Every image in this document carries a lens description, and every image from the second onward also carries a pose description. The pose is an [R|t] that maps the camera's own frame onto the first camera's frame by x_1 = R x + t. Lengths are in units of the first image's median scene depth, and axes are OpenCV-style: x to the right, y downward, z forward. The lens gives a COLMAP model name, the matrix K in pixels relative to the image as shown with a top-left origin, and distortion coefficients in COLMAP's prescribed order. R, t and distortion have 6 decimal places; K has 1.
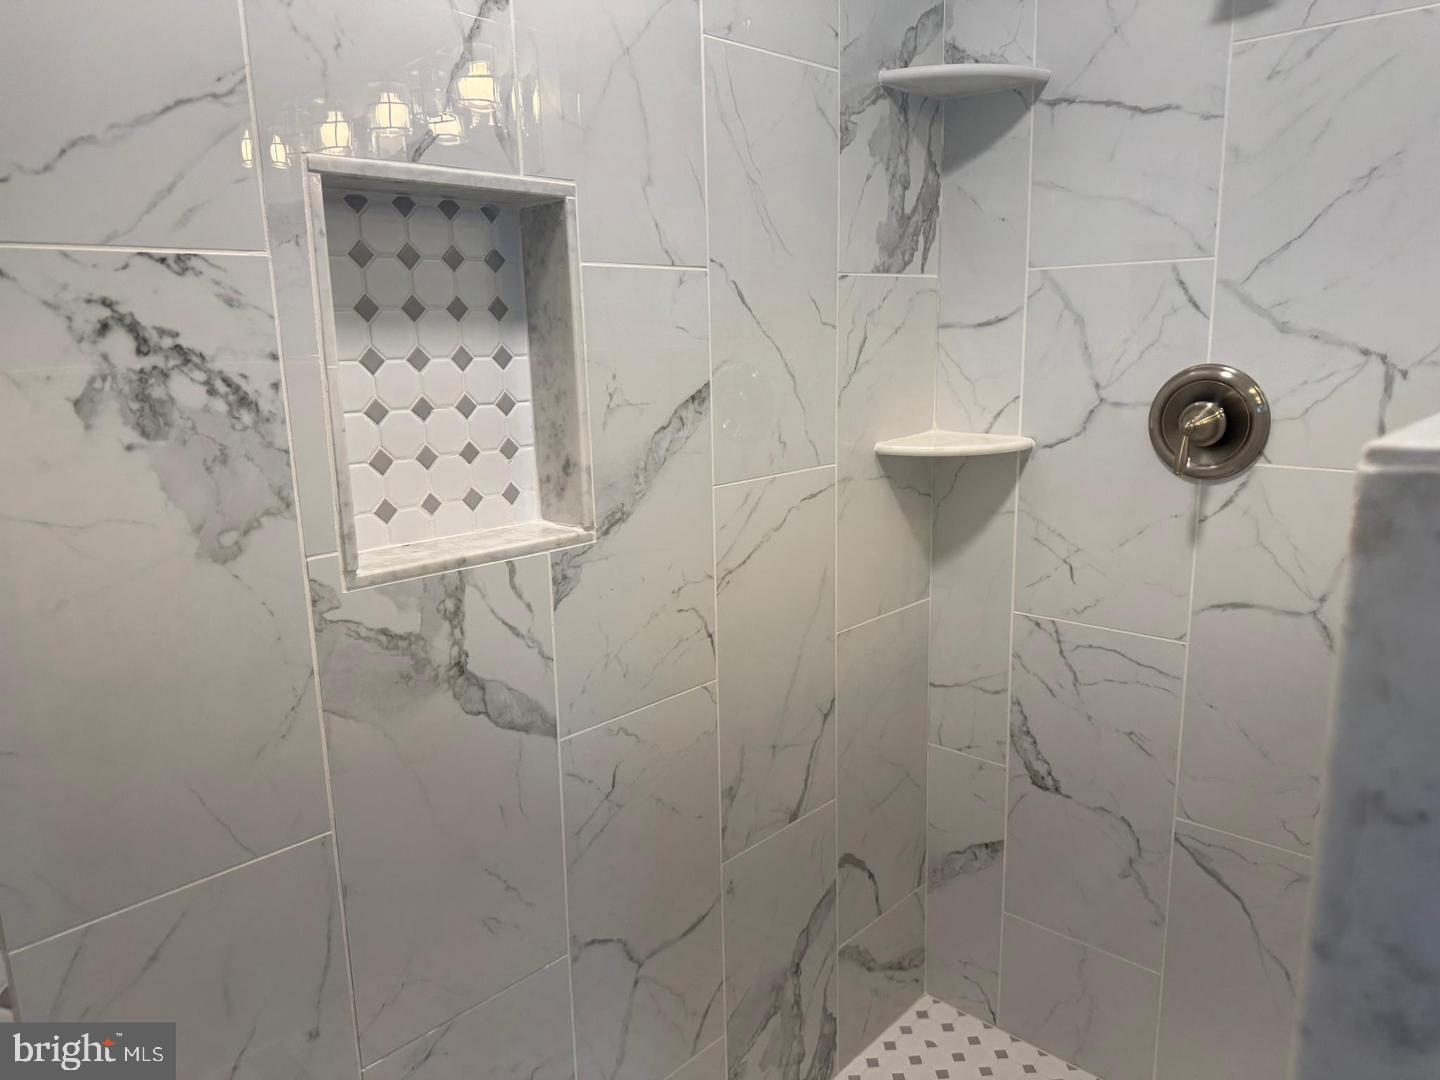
lens RADIAL K [[1017.1, 0, 722.9], [0, 1017.1, 556.4], [0, 0, 1]] dist [0.069238, -0.091087]
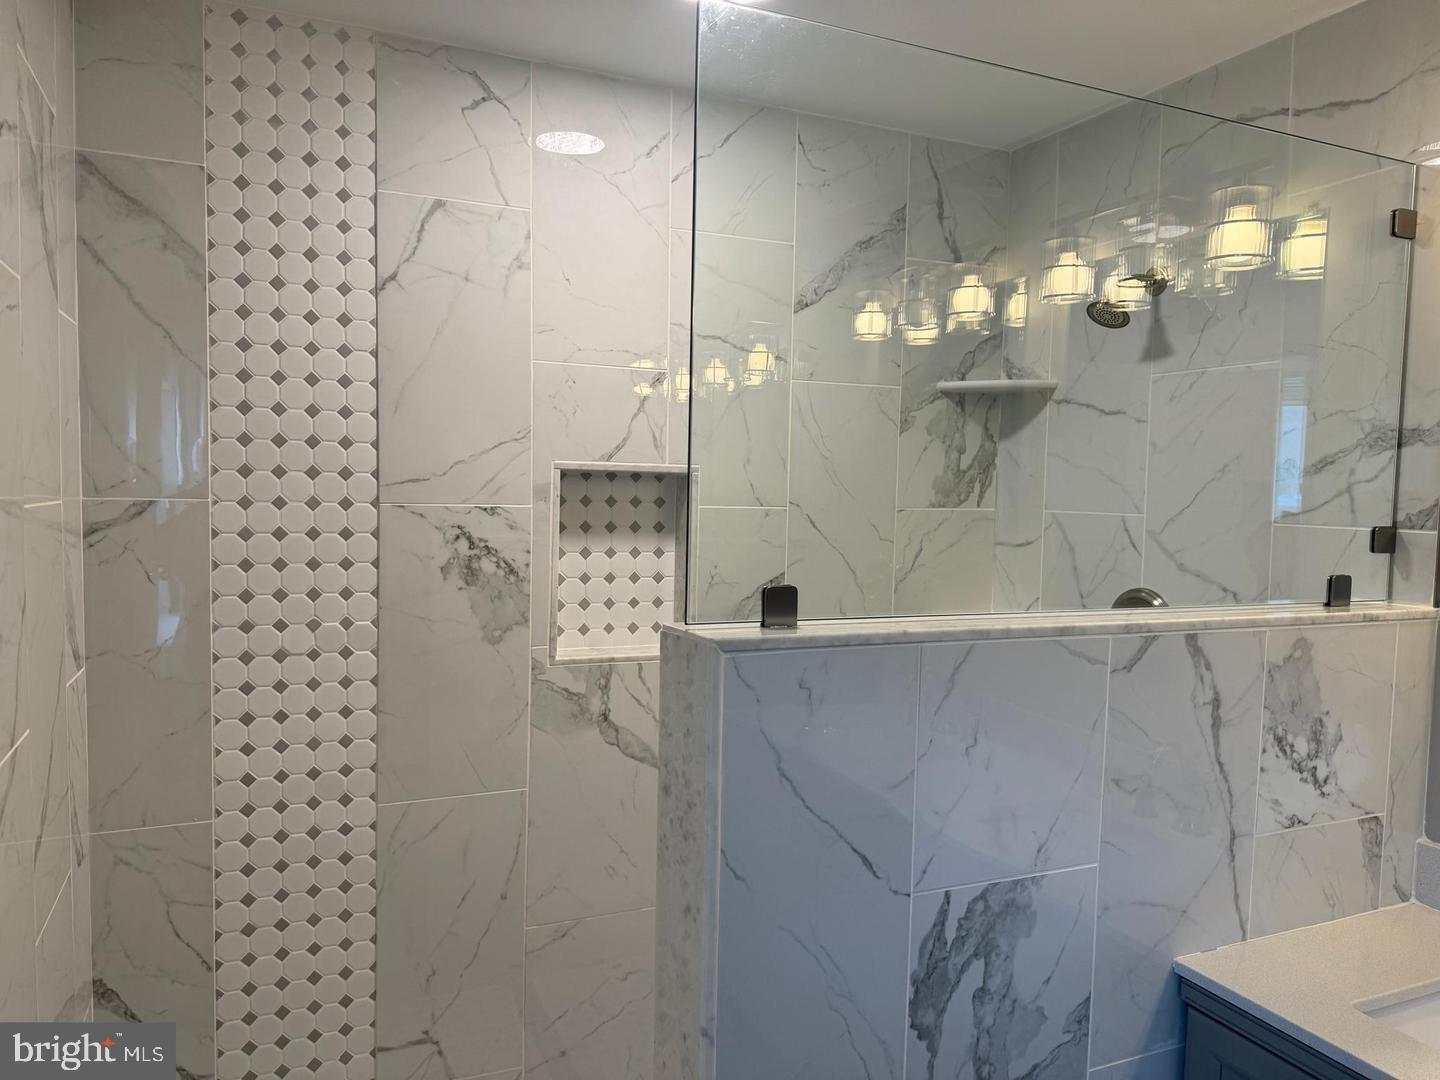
lens RADIAL K [[1017.1, 0, 711.7], [0, 1017.1, 553.9], [0, 0, 1]] dist [0.069238, -0.091087]
pose [[0.915047, 0.069726, -0.397275, 0.612445], [-0.128167, 0.984161, -0.122477, 0.018594], [0.382443, 0.162990, 0.909490, -0.636888]]
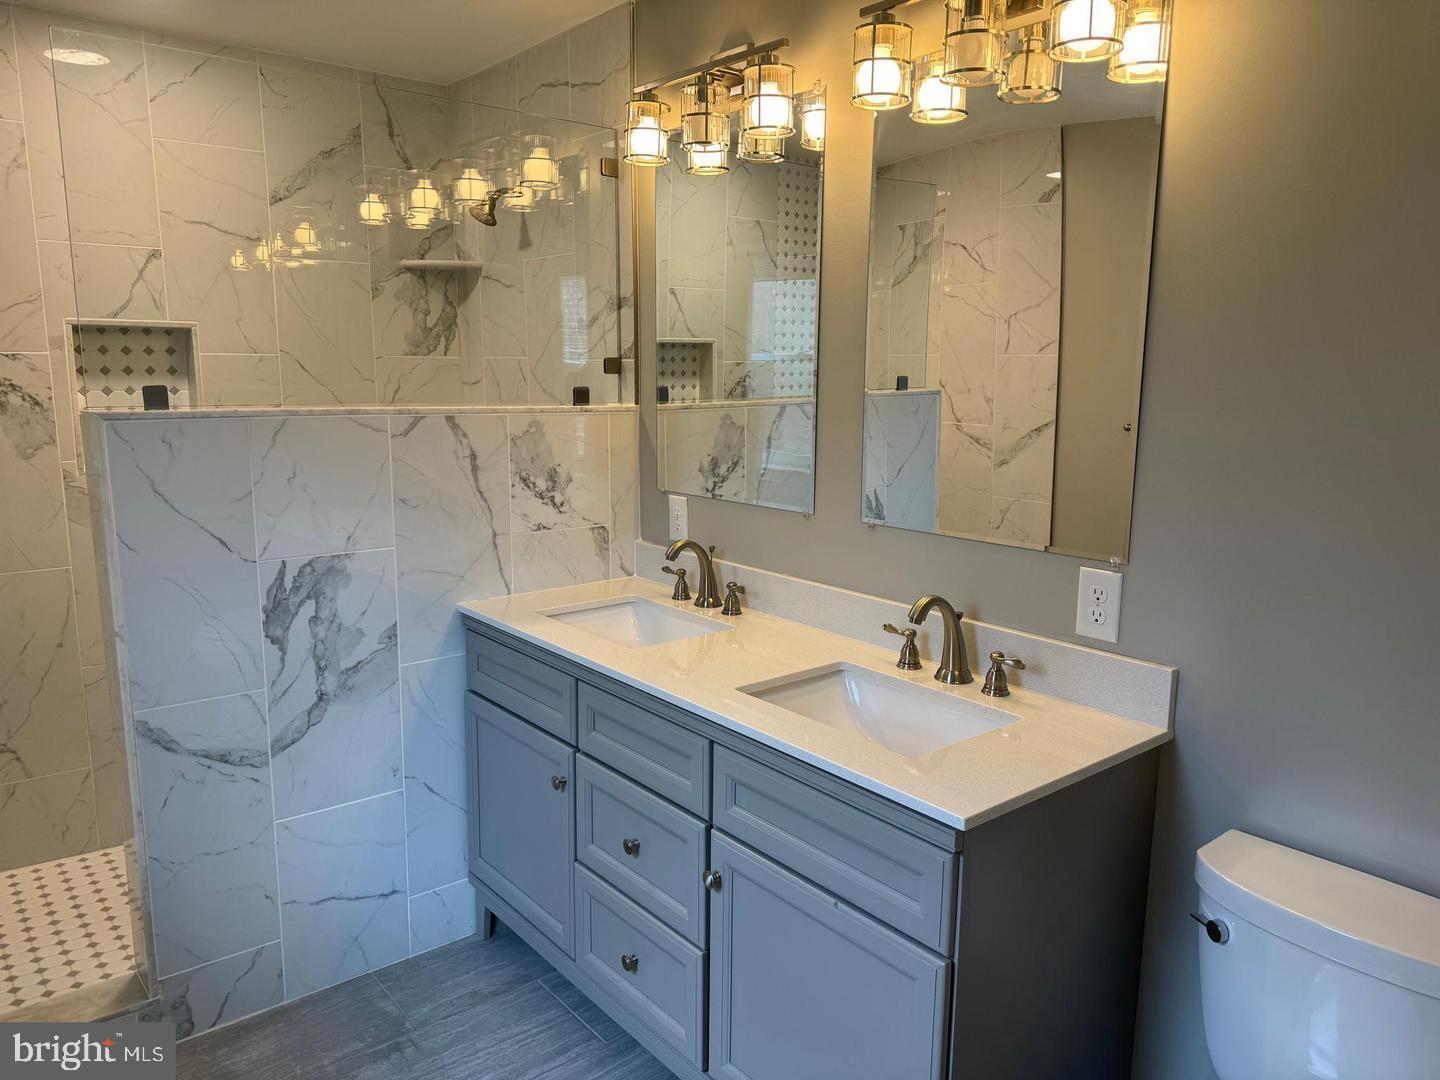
lens RADIAL K [[1017.1, 0, 730.3], [0, 1017.1, 550.4], [0, 0, 1]] dist [0.069238, -0.091087]
pose [[0.990419, 0.054786, -0.126761, 1.446044], [-0.059649, 0.997610, -0.034890, 0.191618], [0.124546, 0.042117, 0.991320, -1.250505]]
